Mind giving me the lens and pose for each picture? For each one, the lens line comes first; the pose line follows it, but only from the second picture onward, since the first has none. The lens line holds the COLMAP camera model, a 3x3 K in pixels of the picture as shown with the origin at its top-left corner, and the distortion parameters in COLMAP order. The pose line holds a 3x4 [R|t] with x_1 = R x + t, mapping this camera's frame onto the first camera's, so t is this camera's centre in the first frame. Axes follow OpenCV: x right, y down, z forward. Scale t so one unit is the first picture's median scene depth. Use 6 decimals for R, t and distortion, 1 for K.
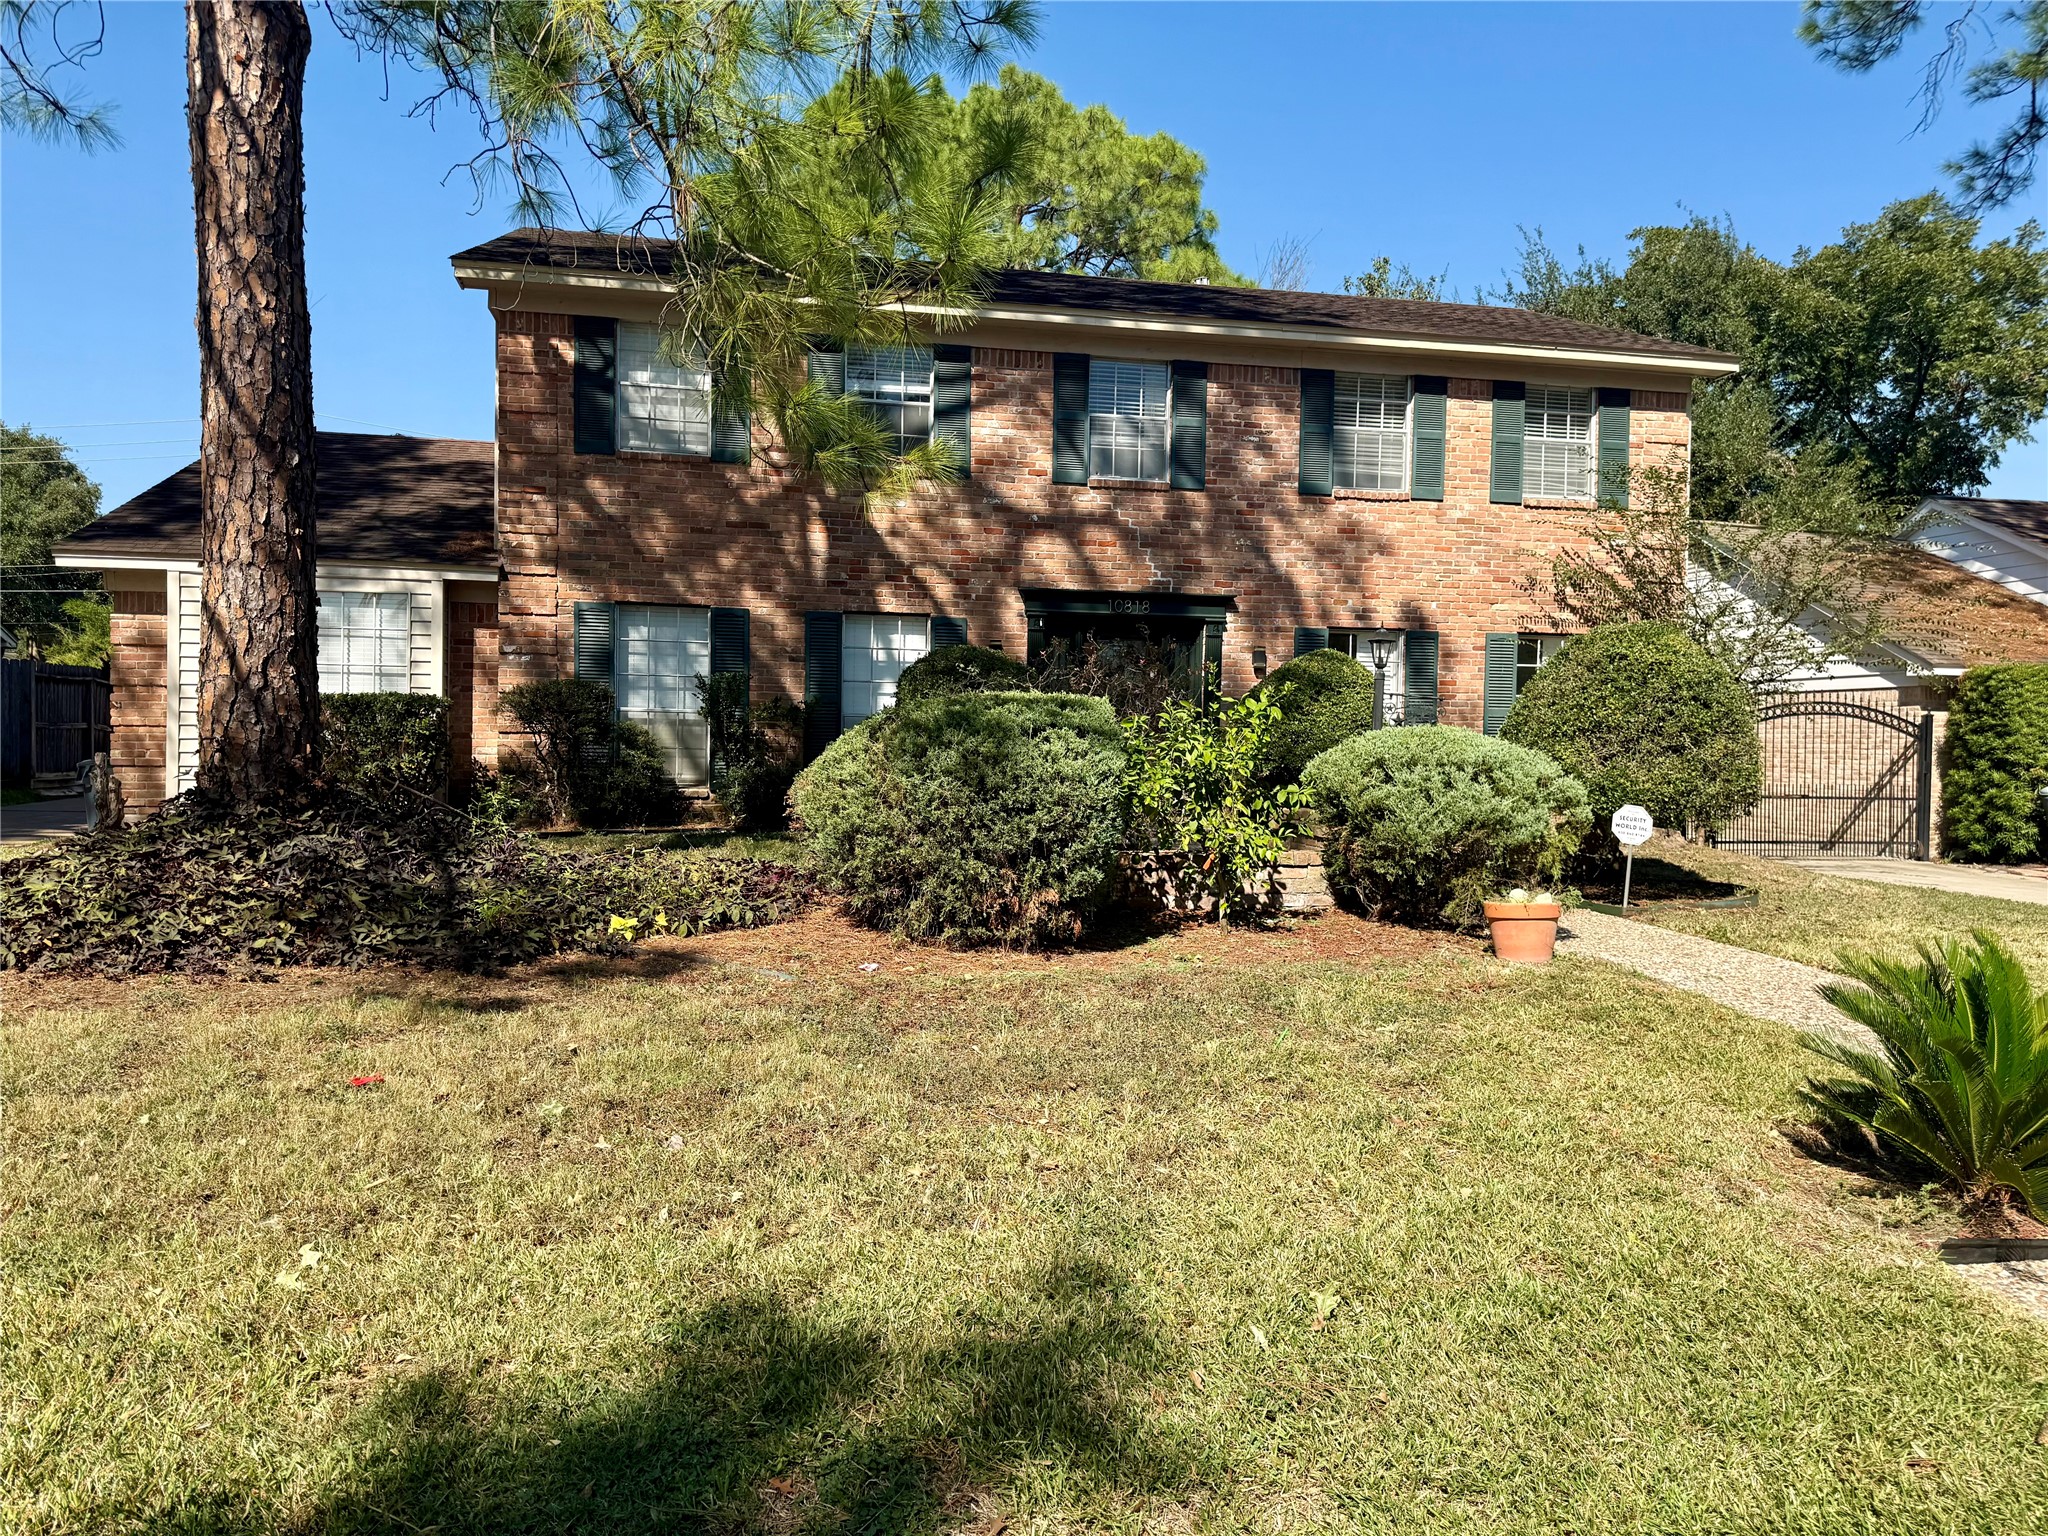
lens RADIAL K [[1450.6, 0, 1062.4], [0, 1450.6, 785.4], [0, 0, 1]] dist [0.068796, -0.086871]
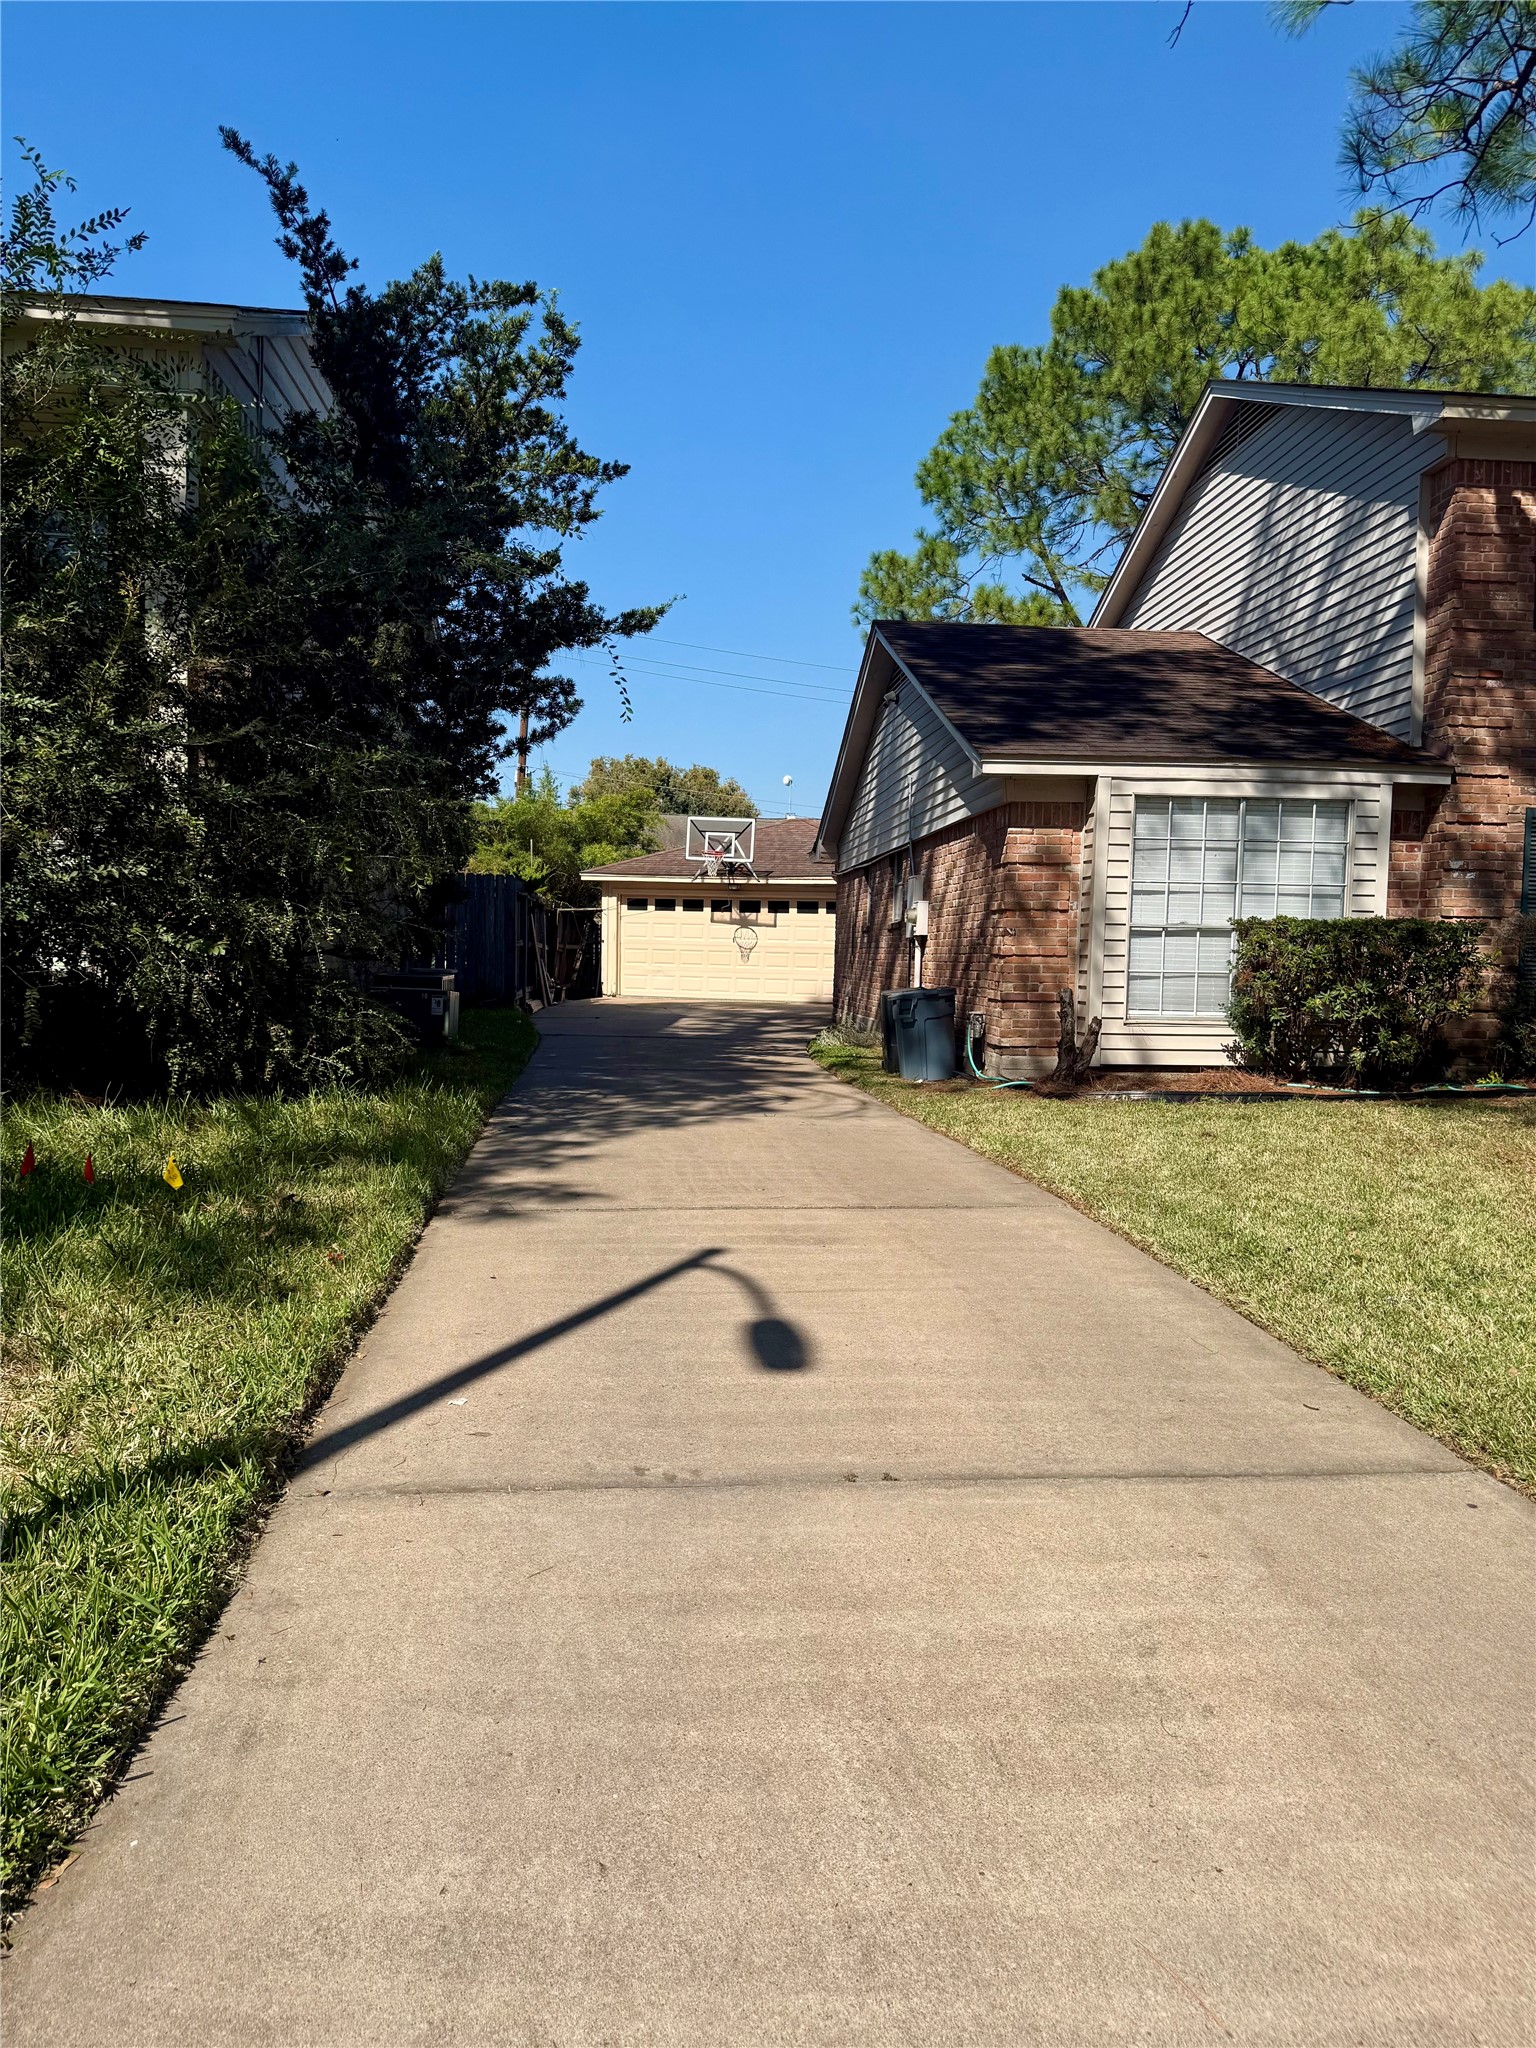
lens RADIAL K [[1450.6, 0, 760.4], [0, 1450.6, 1002.3], [0, 0, 1]] dist [0.068796, -0.086871]
pose [[0.991981, 0.012826, -0.125734, -0.645029], [-0.011633, 0.999880, 0.010222, -0.018167], [0.125850, -0.008677, 0.992011, 0.114102]]
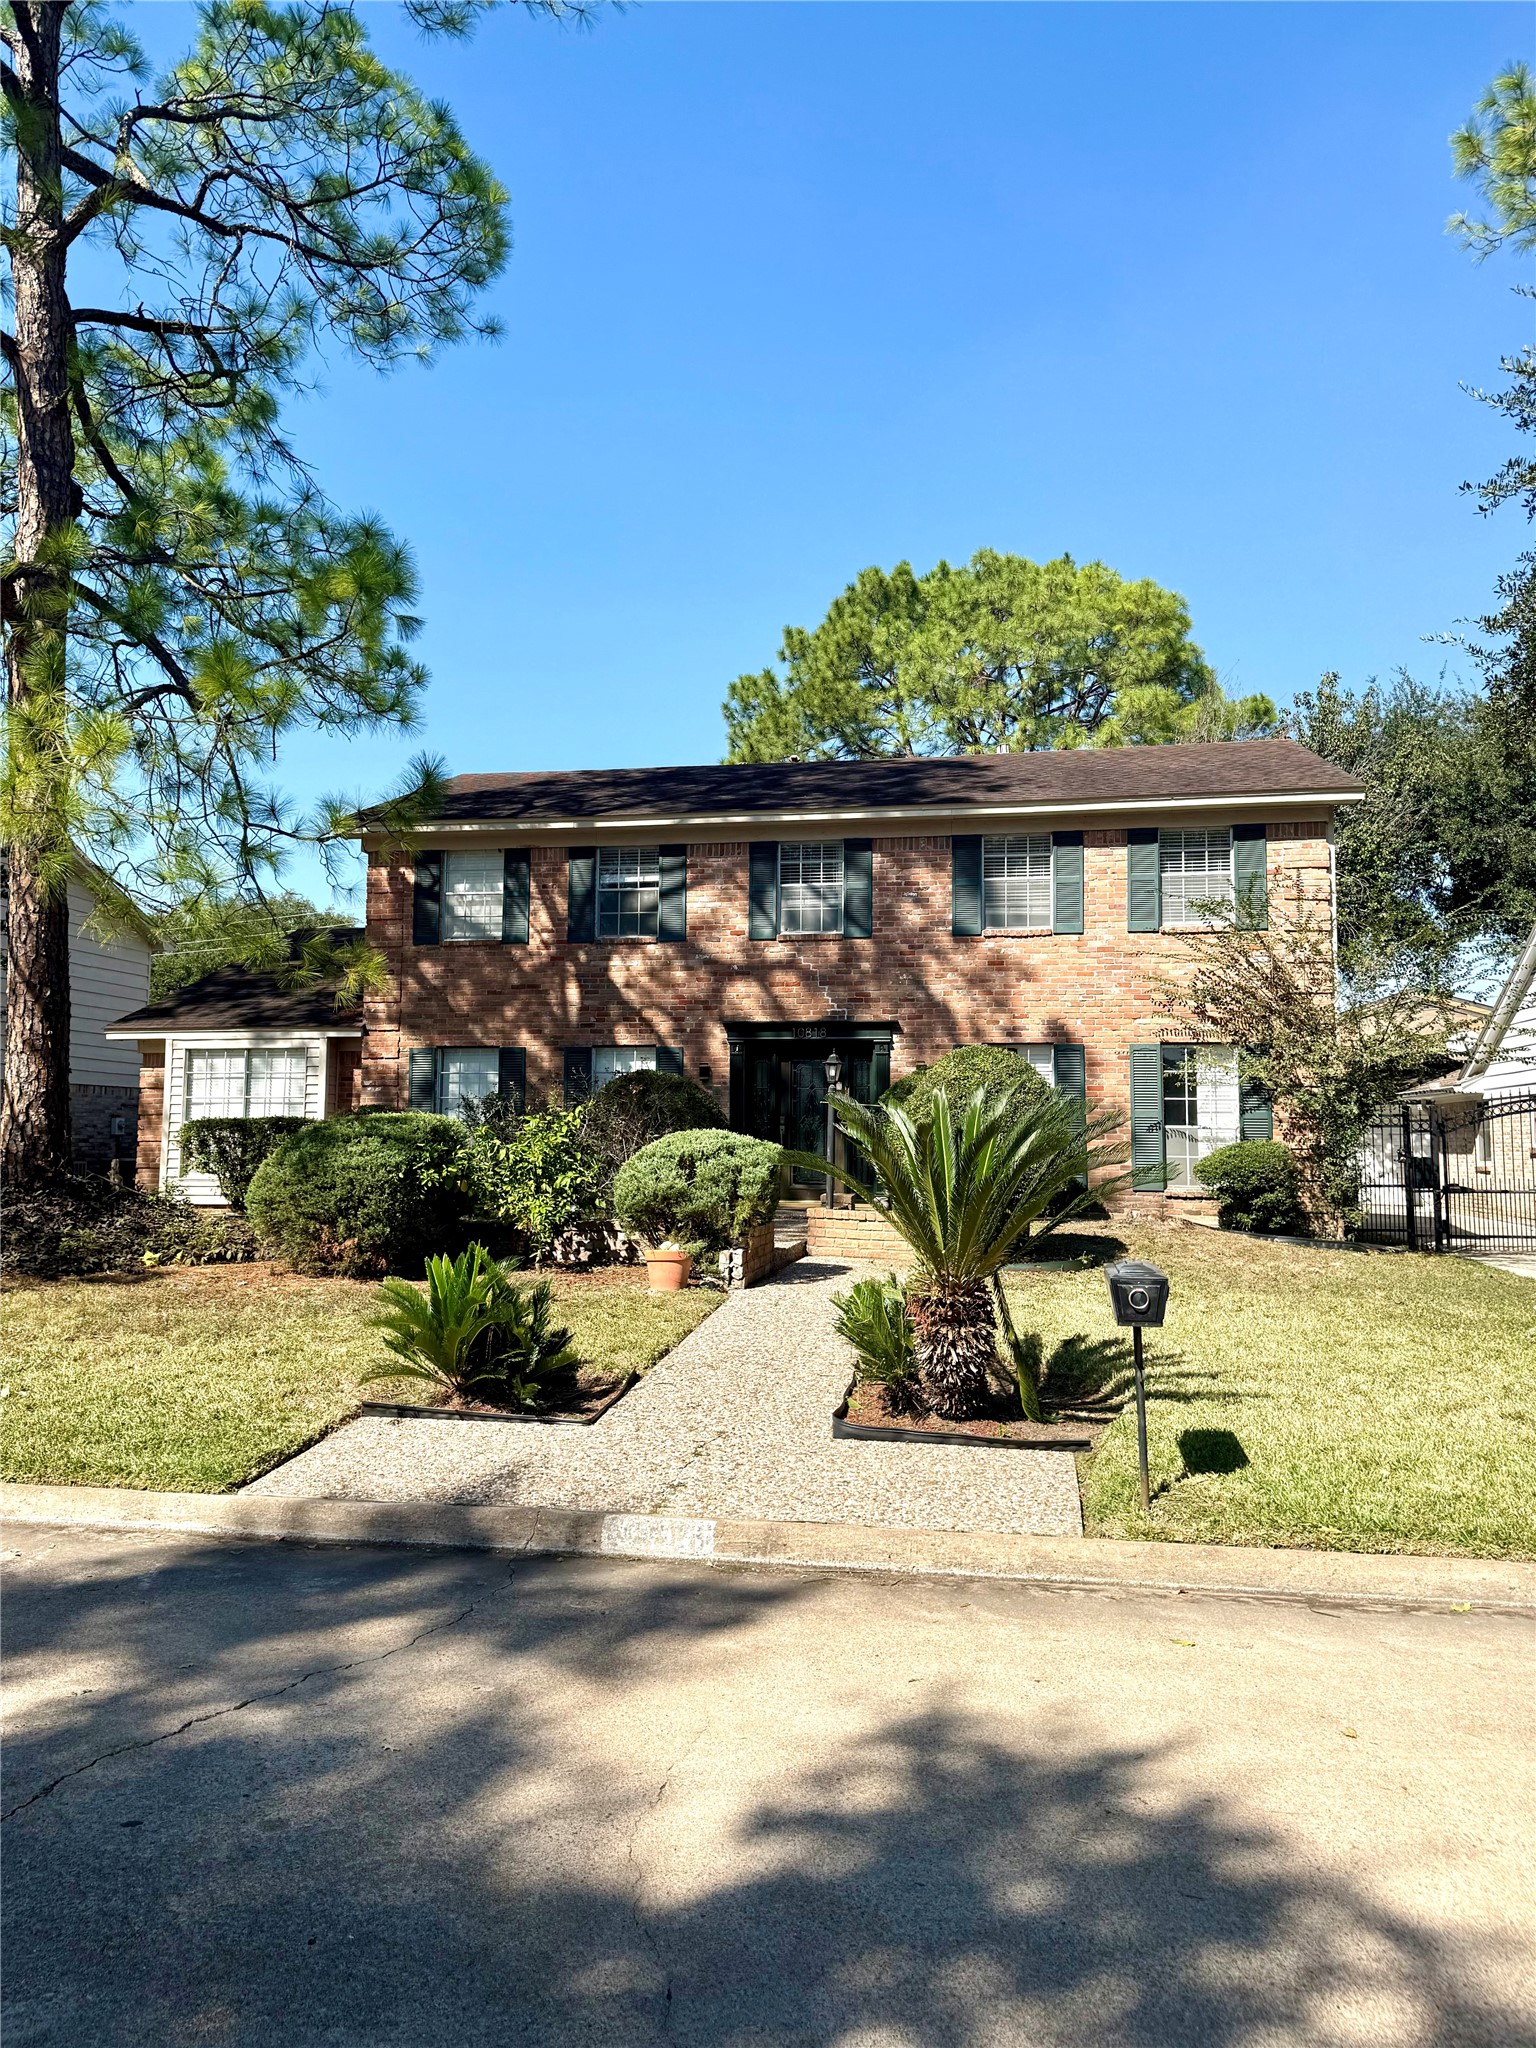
lens RADIAL K [[1450.6, 0, 781.3], [0, 1450.6, 1005.5], [0, 0, 1]] dist [0.068796, -0.086871]
pose [[0.933721, -0.044788, -0.355189, 0.490631], [0.000223, 0.992216, -0.124529, 0.008547], [0.358001, 0.116197, 0.926463, -0.173938]]
